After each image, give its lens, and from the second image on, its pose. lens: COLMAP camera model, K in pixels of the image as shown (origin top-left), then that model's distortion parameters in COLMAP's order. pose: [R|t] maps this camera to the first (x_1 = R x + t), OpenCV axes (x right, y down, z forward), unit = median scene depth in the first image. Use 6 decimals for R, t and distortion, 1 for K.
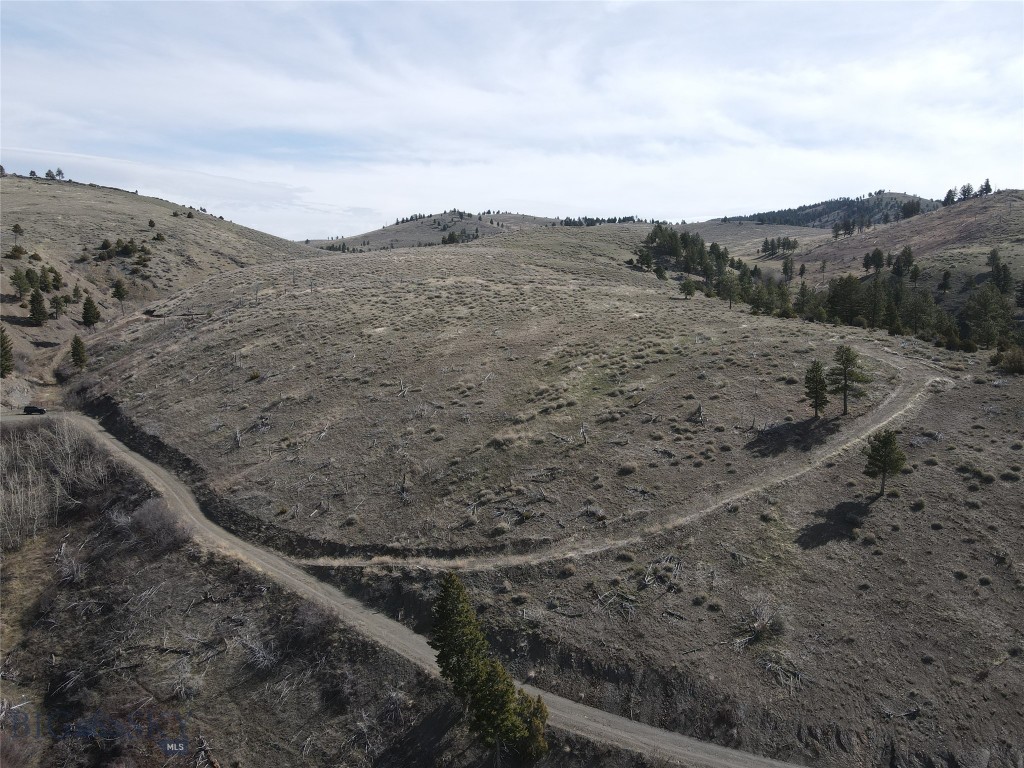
lens RADIAL K [[748.5, 0, 514.1], [0, 748.5, 386.4], [0, 0, 1]] dist [0.008193, 0.017198]
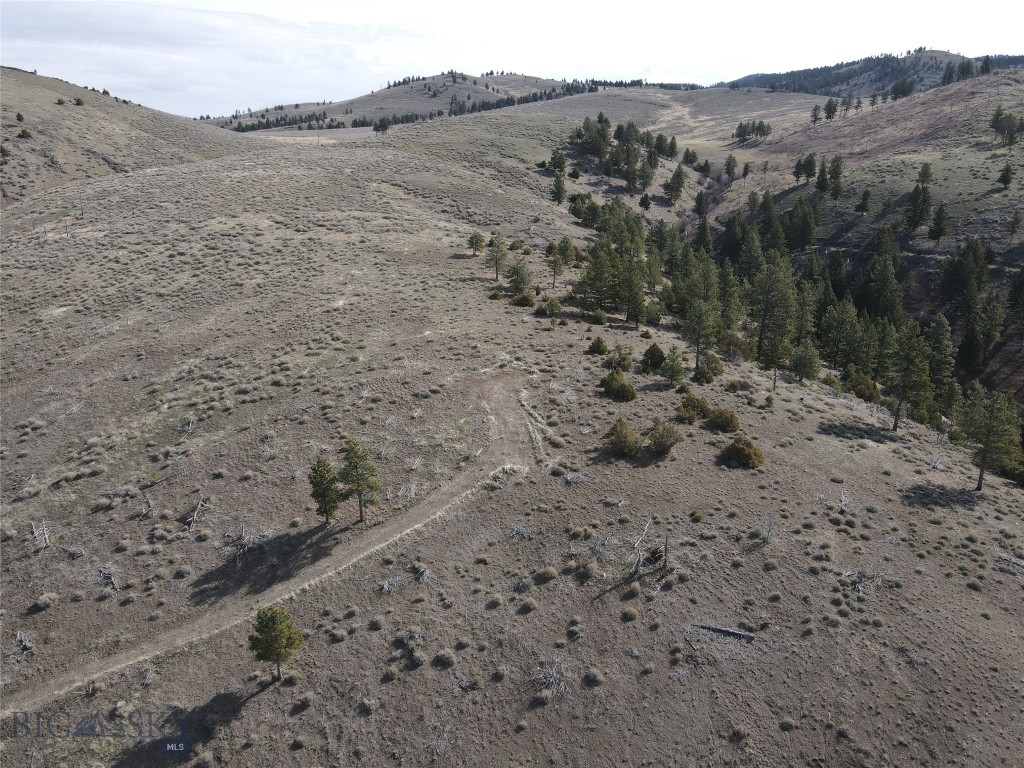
lens RADIAL K [[748.5, 0, 513.6], [0, 748.5, 381.3], [0, 0, 1]] dist [0.008193, 0.017198]
pose [[0.998953, 0.018252, -0.041959, 0.185503], [-0.010747, 0.984937, 0.172578, -0.073041], [0.044477, -0.171946, 0.984102, 0.071849]]
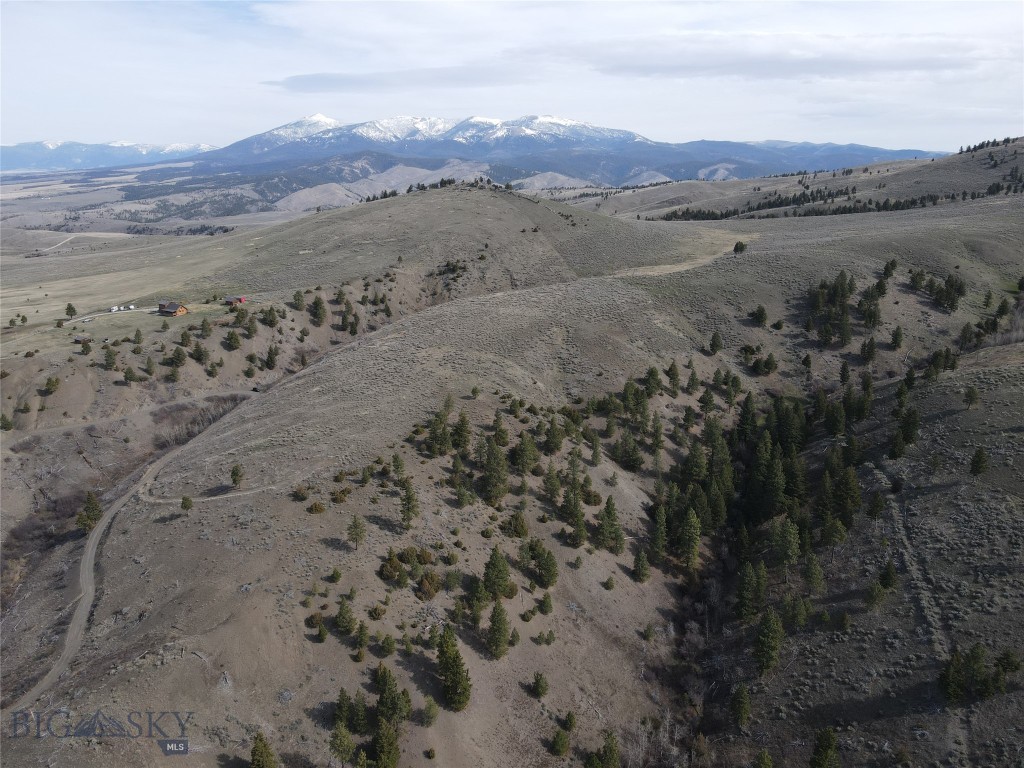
lens RADIAL K [[748.5, 0, 516.4], [0, 748.5, 384.7], [0, 0, 1]] dist [0.008193, 0.017198]
pose [[0.648084, 0.217669, -0.729799, 0.867221], [-0.104783, 0.974656, 0.197650, -0.281233], [0.754326, -0.051623, 0.654467, 0.002530]]
